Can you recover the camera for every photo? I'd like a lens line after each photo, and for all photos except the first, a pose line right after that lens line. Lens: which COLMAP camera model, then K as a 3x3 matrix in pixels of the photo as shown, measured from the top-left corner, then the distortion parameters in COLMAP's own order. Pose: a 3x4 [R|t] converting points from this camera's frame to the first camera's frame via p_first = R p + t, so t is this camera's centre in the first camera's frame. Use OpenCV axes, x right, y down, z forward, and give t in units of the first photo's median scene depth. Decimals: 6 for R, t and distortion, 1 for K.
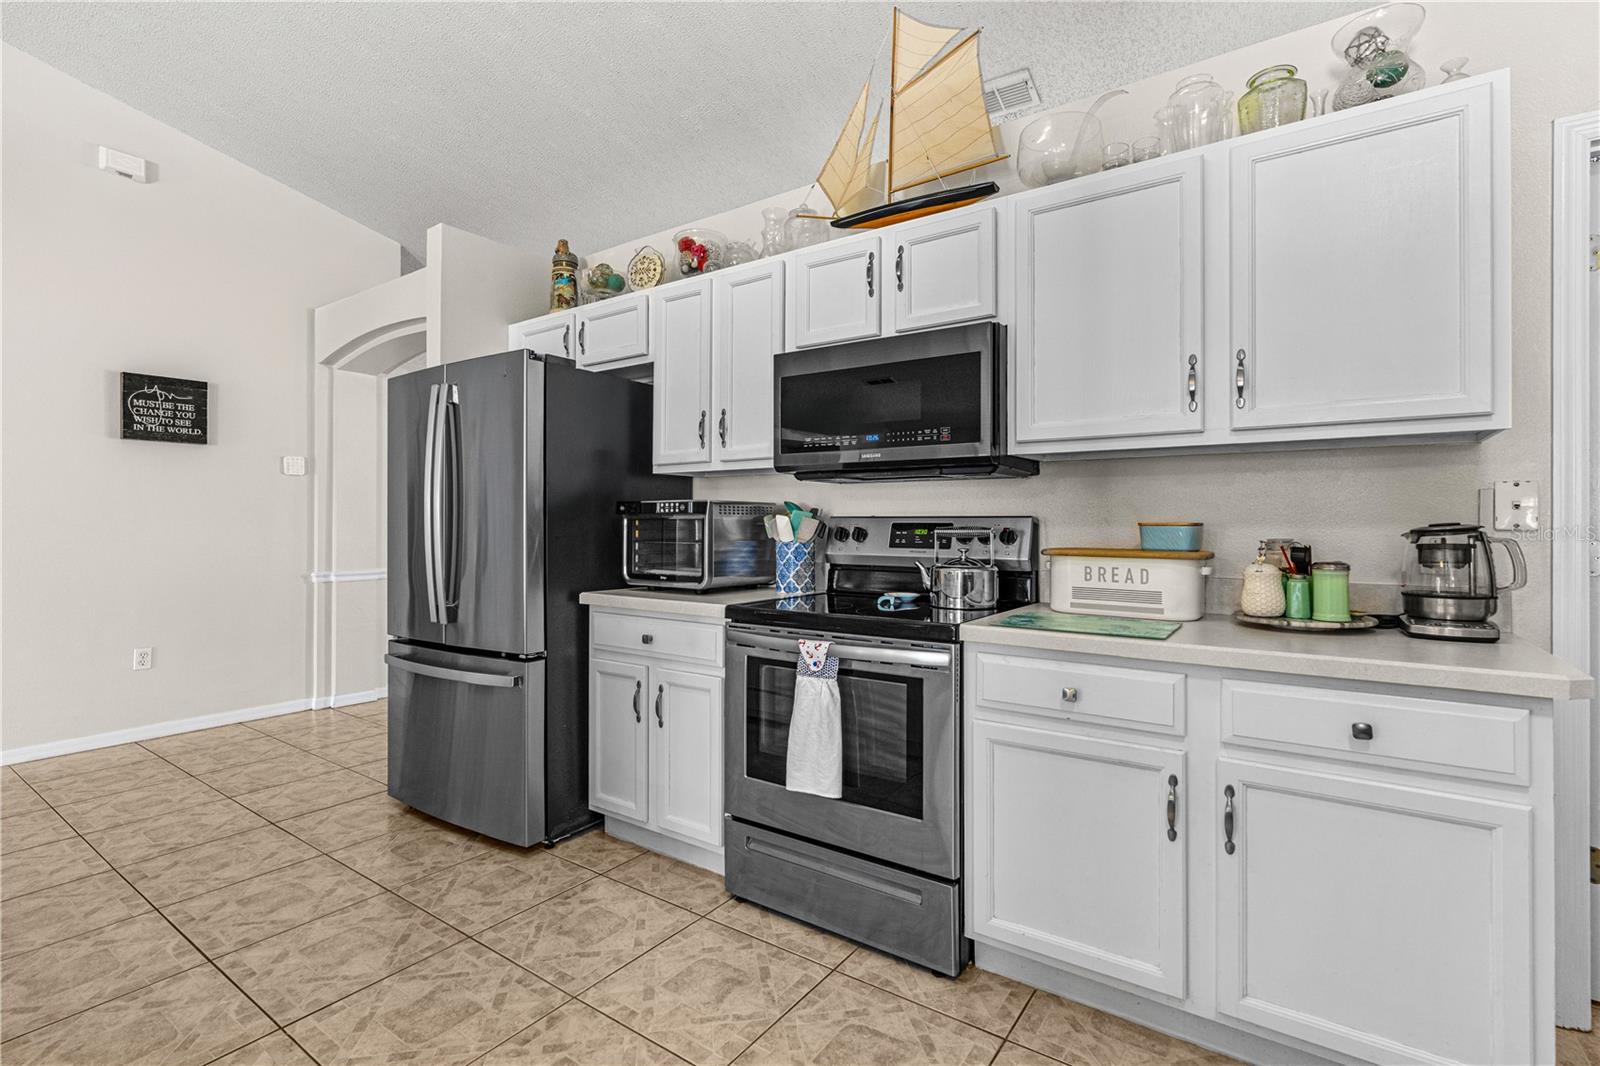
lens RADIAL K [[732.3, 0, 802.9], [0, 732.3, 516.9], [0, 0, 1]] dist [0.009590, -0.005317]
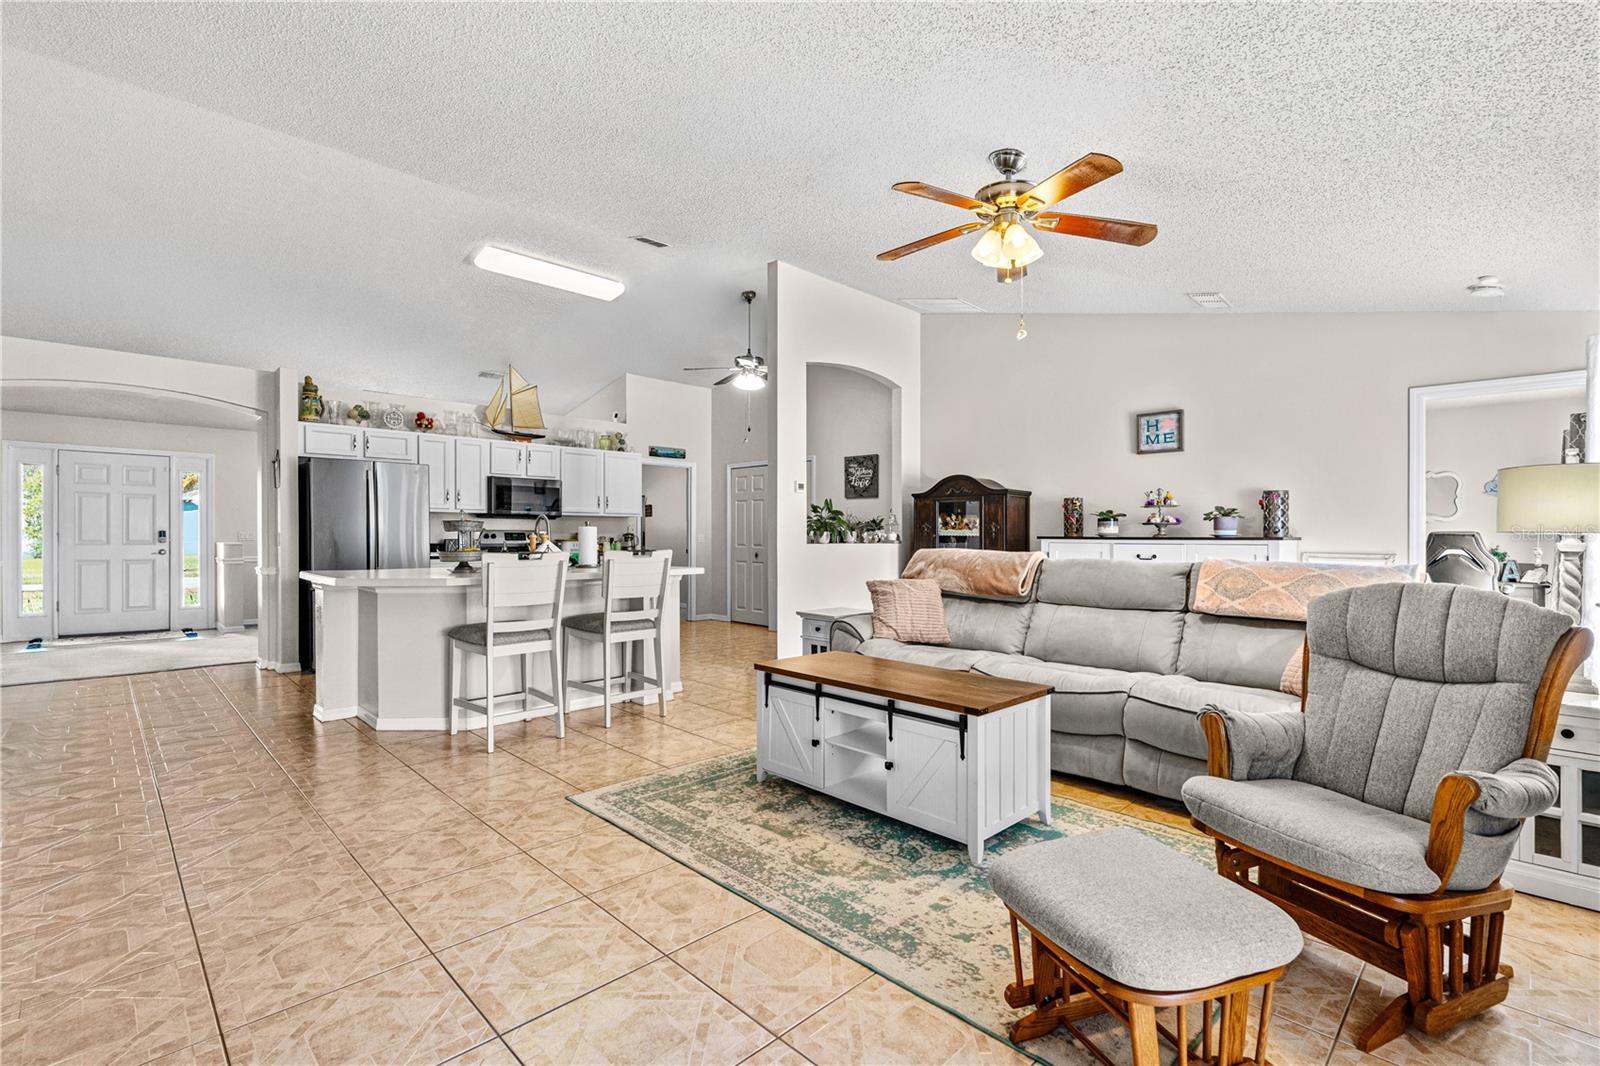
lens RADIAL K [[723.0, 0, 815.2], [0, 723.0, 540.3], [0, 0, 1]] dist [-0.002437, 0.000619]
pose [[0.166107, -0.006367, 0.986087, -2.615423], [-0.010372, 0.999913, 0.008203, 0.004354], [-0.986053, -0.011590, 0.166026, -0.758925]]
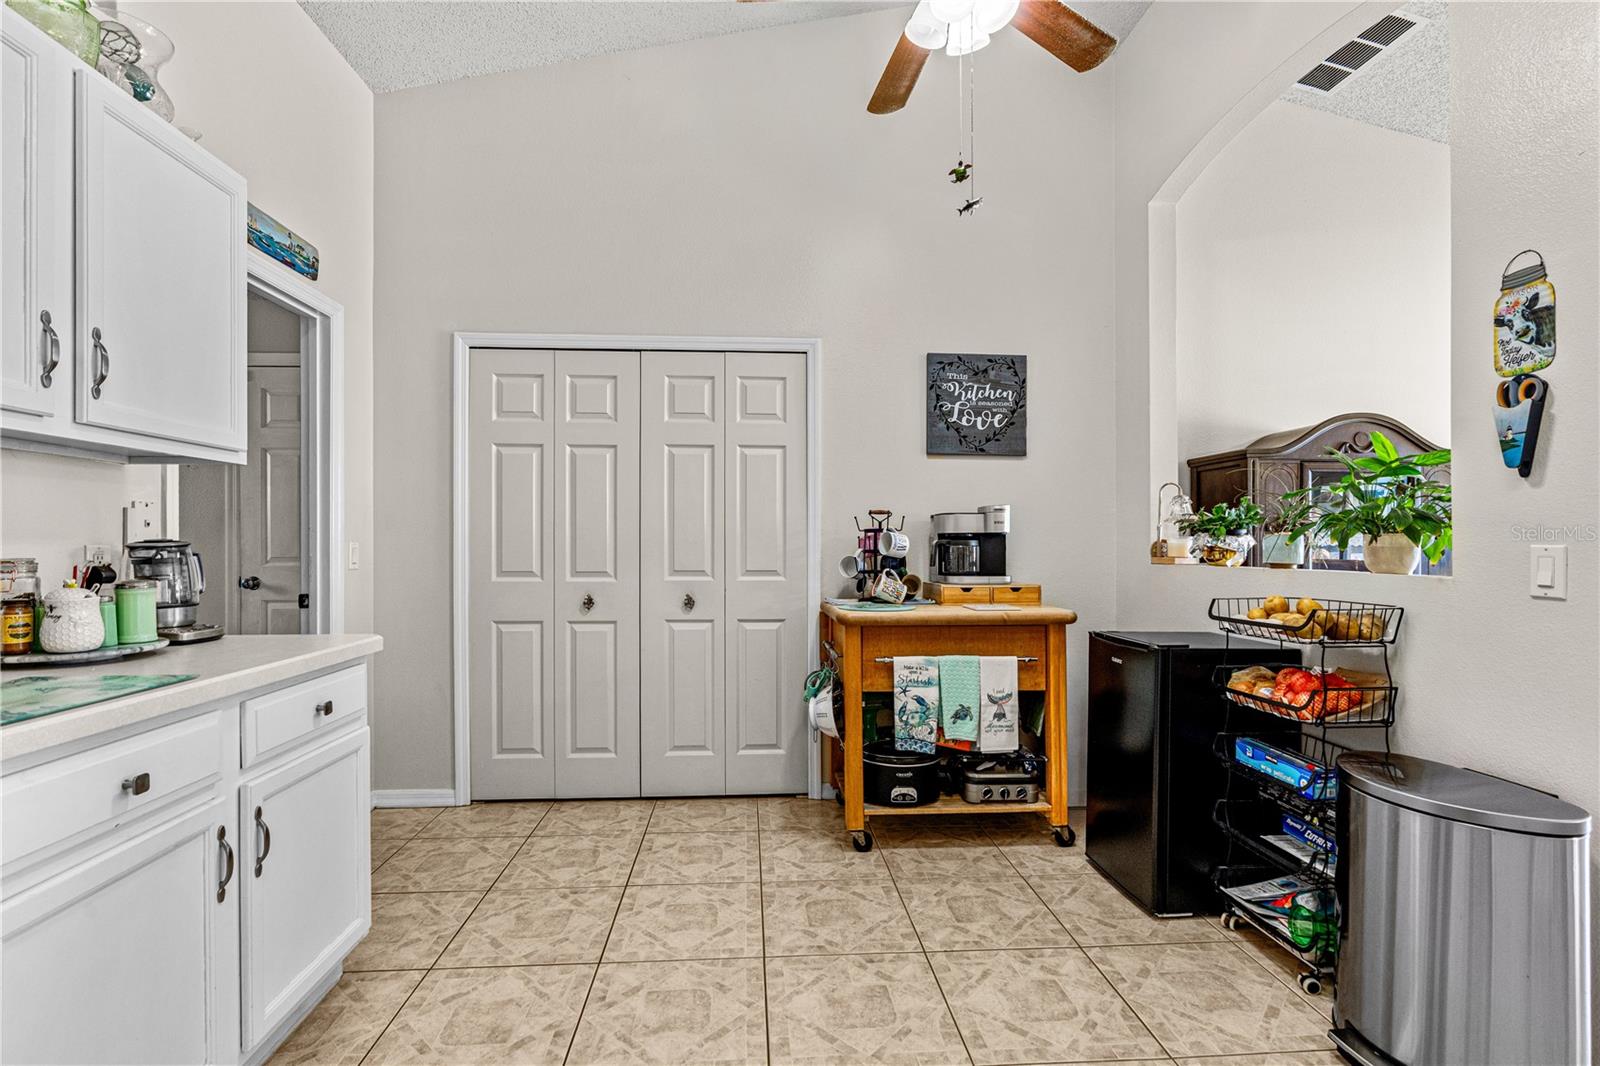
lens RADIAL K [[737.6, 0, 813.1], [0, 737.6, 540.6], [0, 0, 1]] dist [-0.005120, 0.000719]
pose [[-0.632494, 0.001678, 0.774564, -0.360079], [-0.007088, 0.999943, -0.007954, 0.010216], [-0.774533, -0.010521, -0.632446, 0.630960]]
